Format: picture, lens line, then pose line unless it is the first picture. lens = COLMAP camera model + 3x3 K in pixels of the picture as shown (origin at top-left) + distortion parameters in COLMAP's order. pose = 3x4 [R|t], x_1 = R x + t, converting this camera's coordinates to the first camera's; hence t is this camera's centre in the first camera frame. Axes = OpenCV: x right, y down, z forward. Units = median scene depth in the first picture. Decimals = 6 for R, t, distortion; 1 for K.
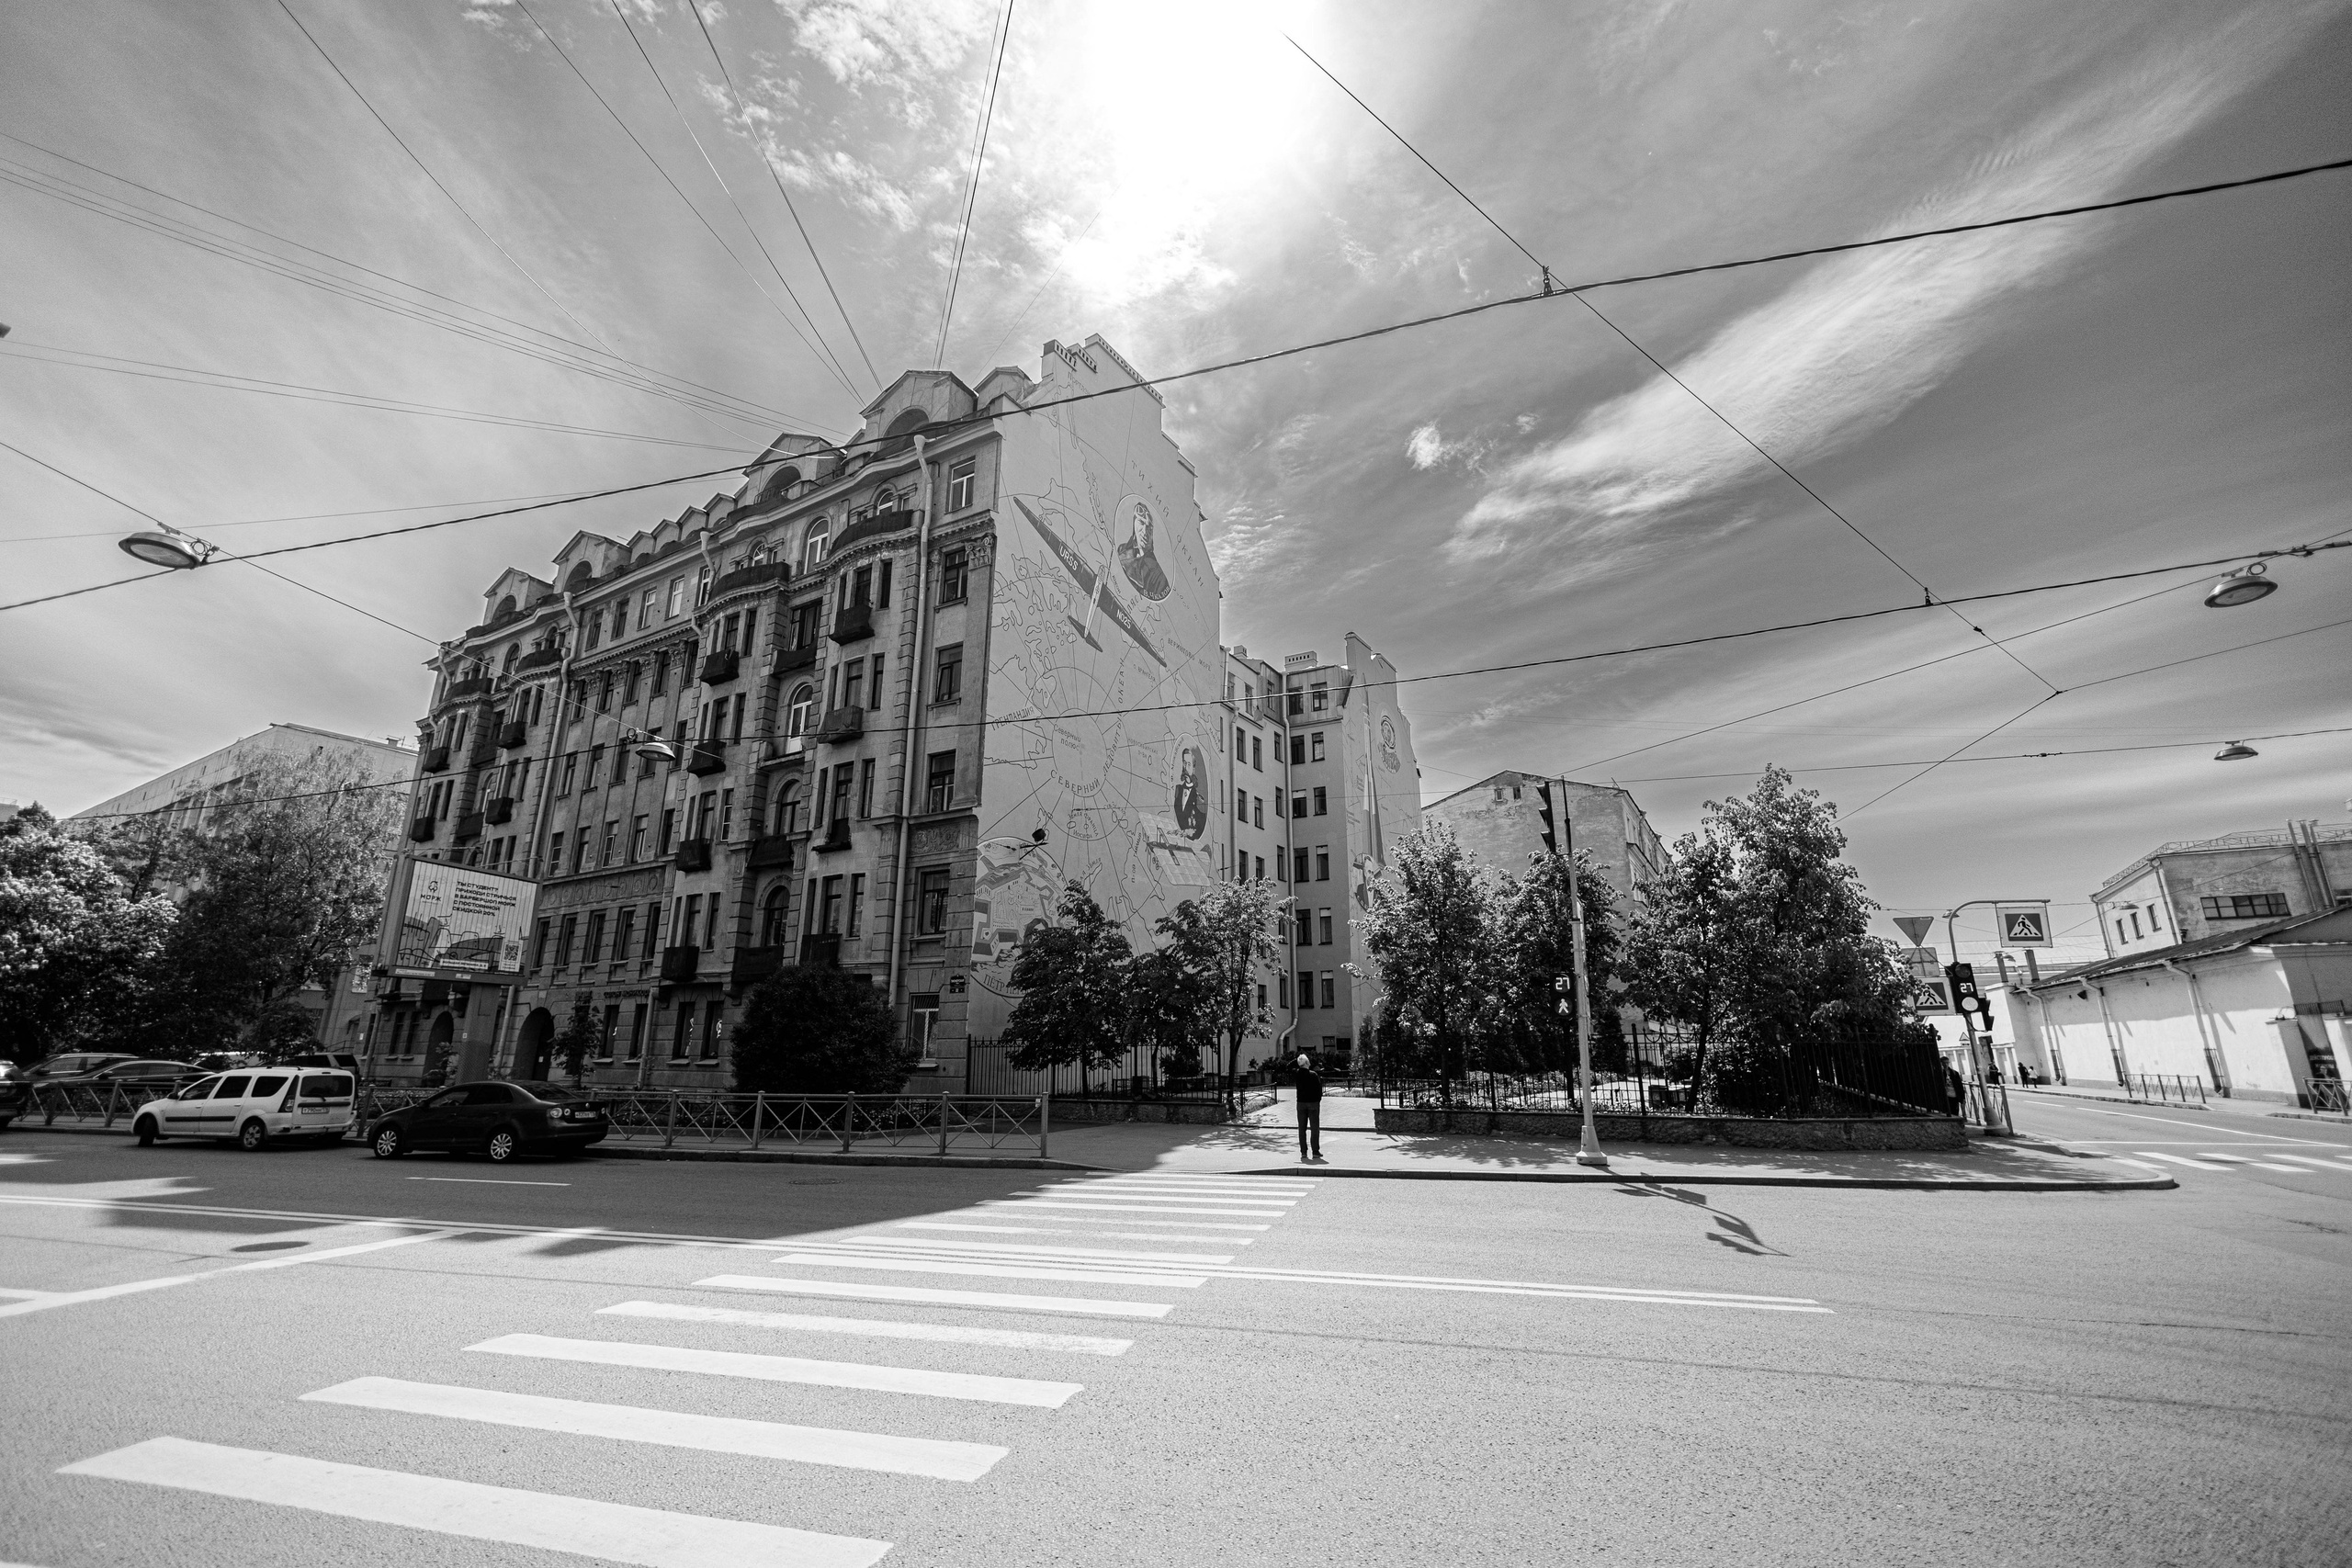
lens RADIAL K [[988.1, 0, 1171.5], [0, 988.1, 788.6], [0, 0, 1]] dist [-0.012219, 0.002089]
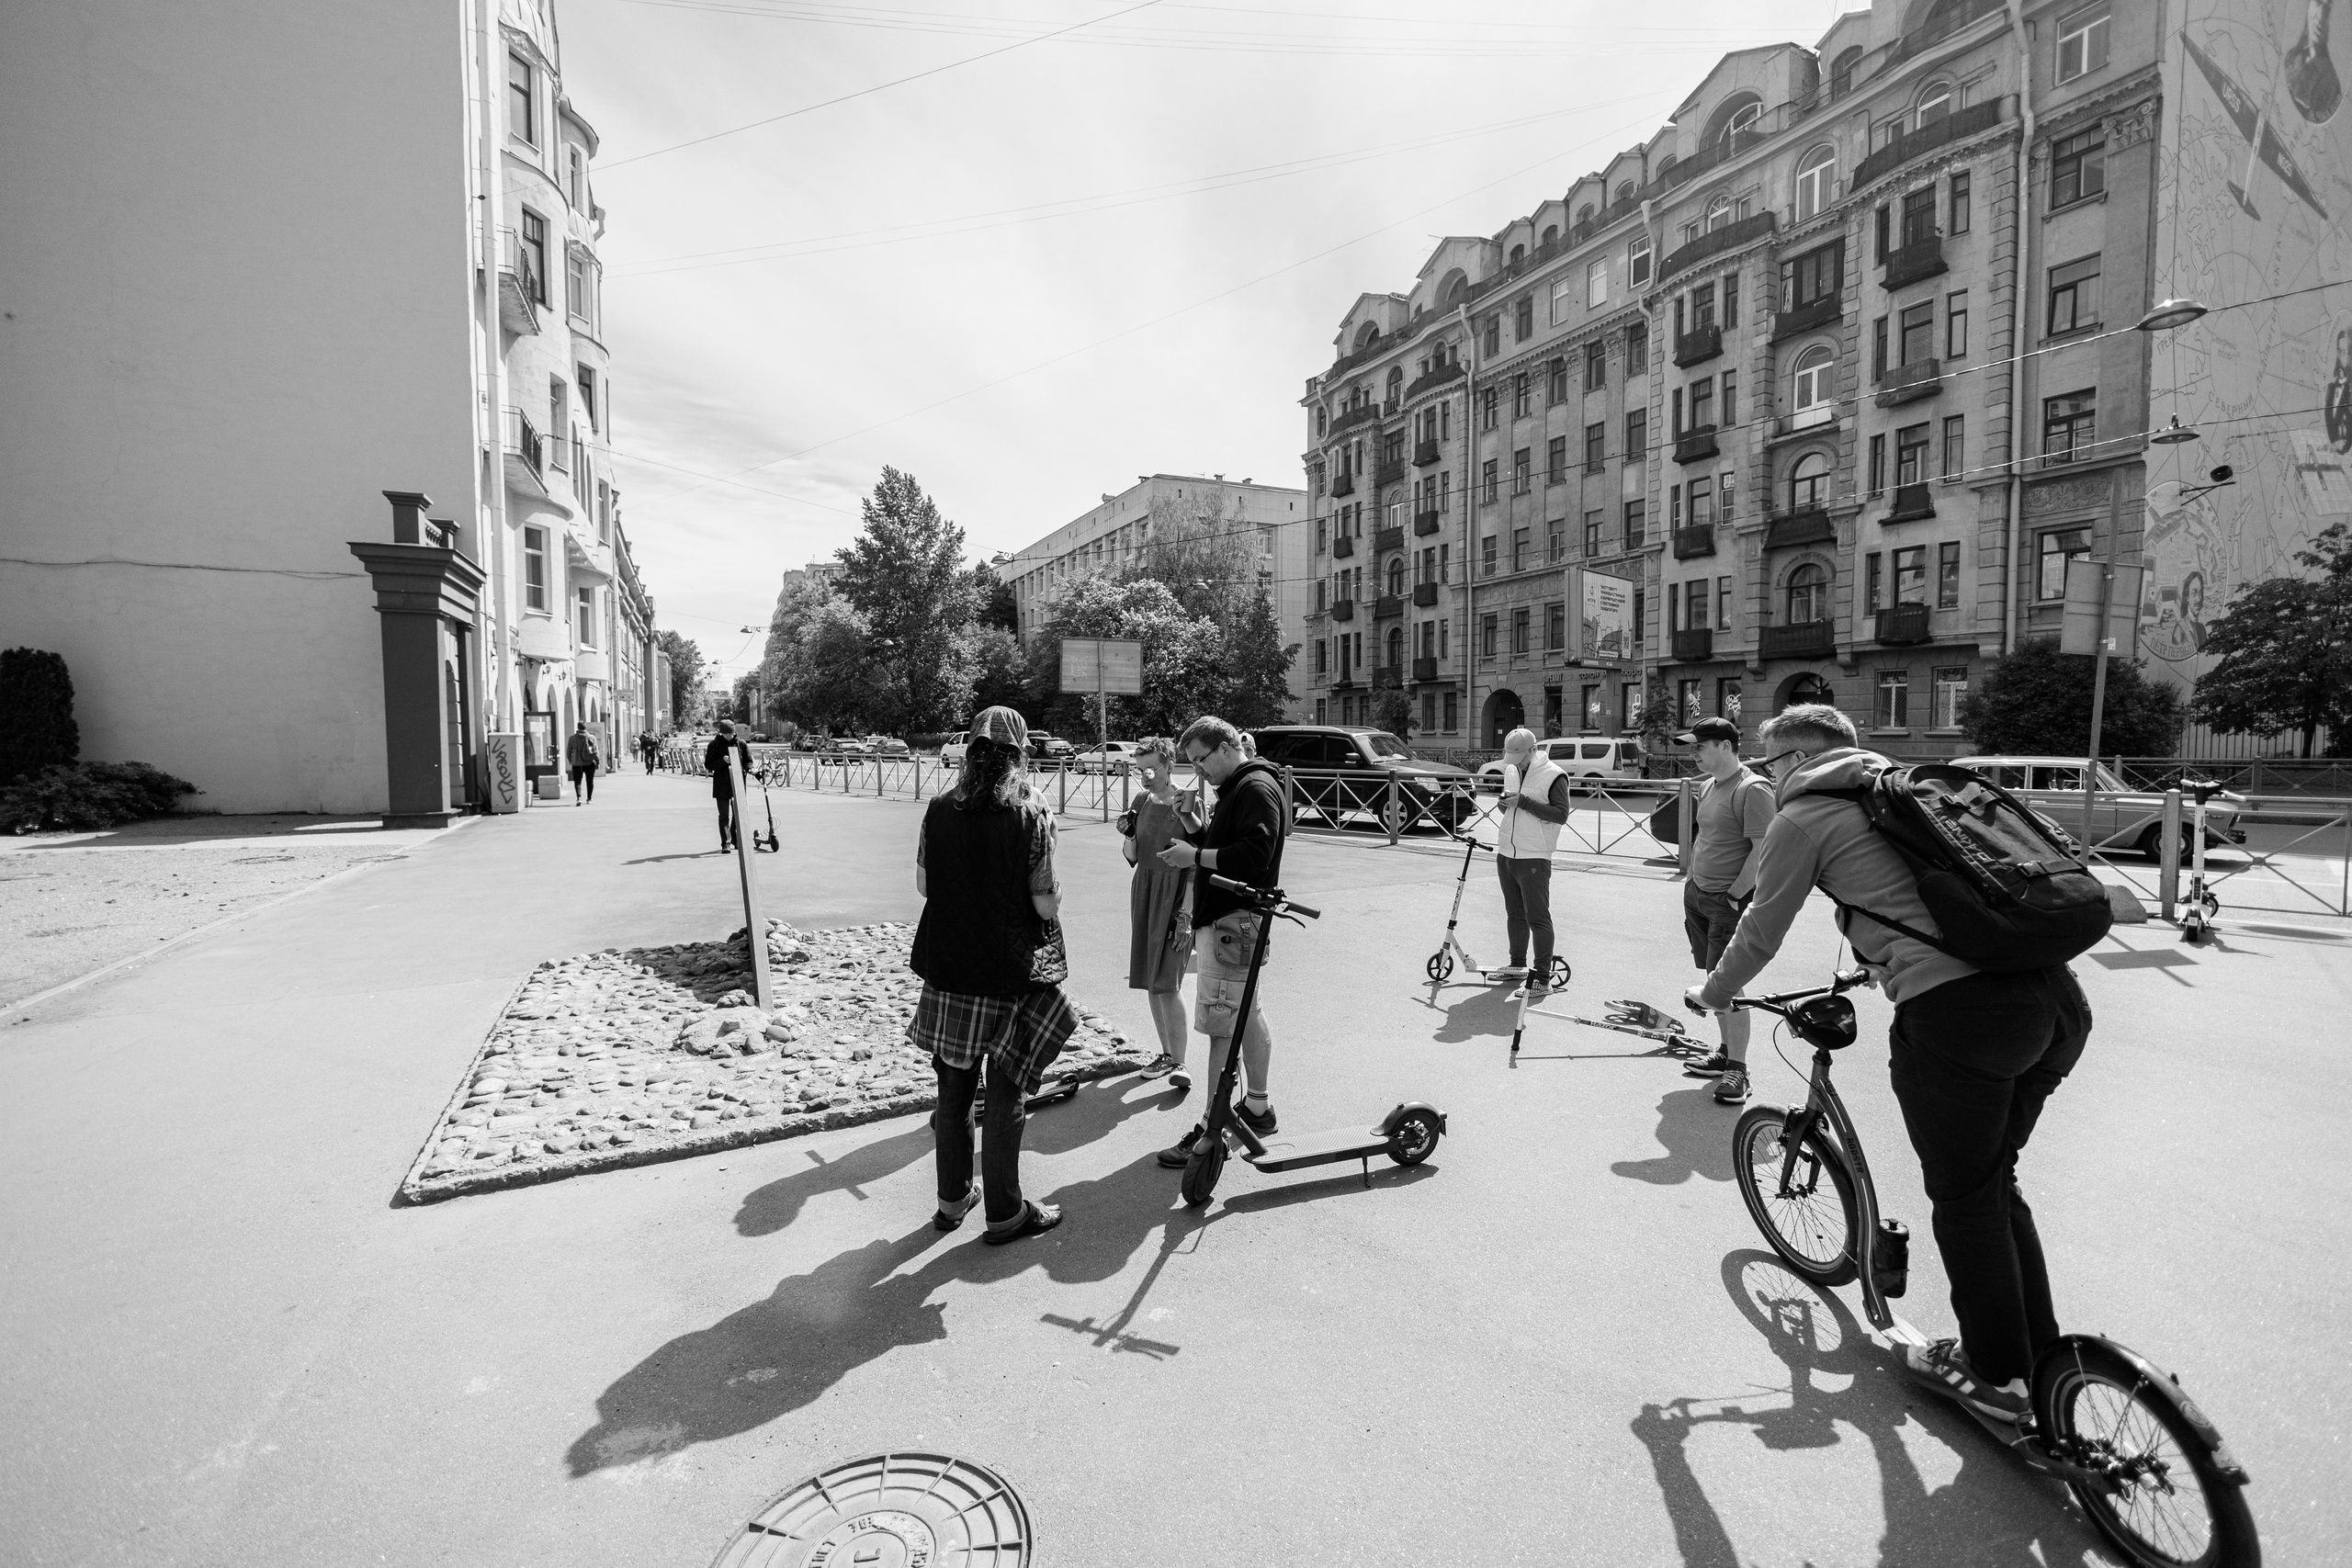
lens RADIAL K [[988.1, 0, 1189.4], [0, 988.1, 784.7], [0, 0, 1]] dist [-0.012219, 0.002089]
pose [[0.834662, 0.023082, -0.550278, -0.347206], [0.152095, 0.950609, 0.270571, -0.052435], [0.529345, -0.309530, 0.789927, -0.193535]]
